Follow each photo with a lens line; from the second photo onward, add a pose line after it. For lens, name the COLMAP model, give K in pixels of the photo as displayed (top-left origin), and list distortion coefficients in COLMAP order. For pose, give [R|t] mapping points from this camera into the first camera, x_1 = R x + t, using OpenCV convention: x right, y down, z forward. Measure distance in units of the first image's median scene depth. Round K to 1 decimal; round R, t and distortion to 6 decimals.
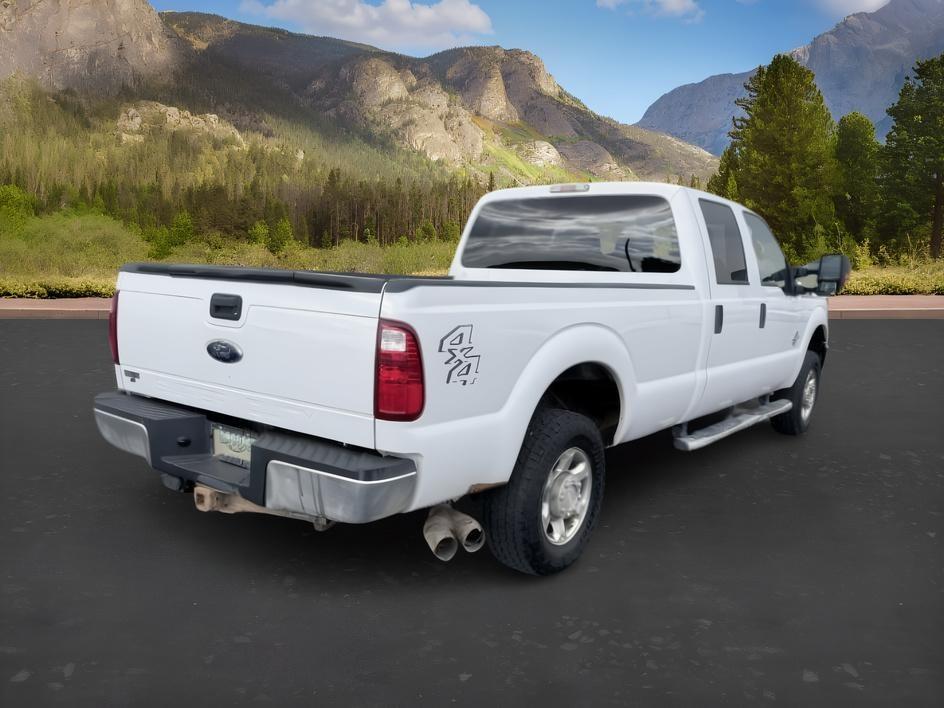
lens RADIAL K [[772.4, 0, 471.5], [0, 772.4, 413.7], [0, 0, 1]] dist [0.034001, -0.004402]
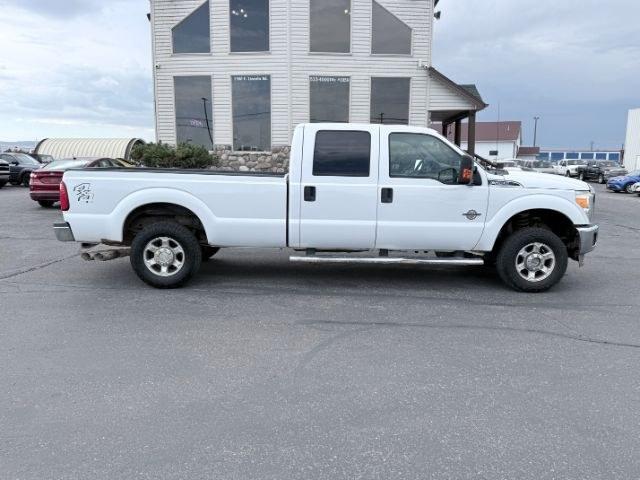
lens RADIAL K [[530.2, 0, 330.2], [0, 530.2, 239.8], [0, 0, 1]] dist [0.051412, -0.052213]
pose [[0.641549, 0.092261, -0.761514, 2.111194], [-0.142905, 0.989736, -0.000481, -0.025749], [0.753653, 0.109132, 0.648149, 0.336017]]
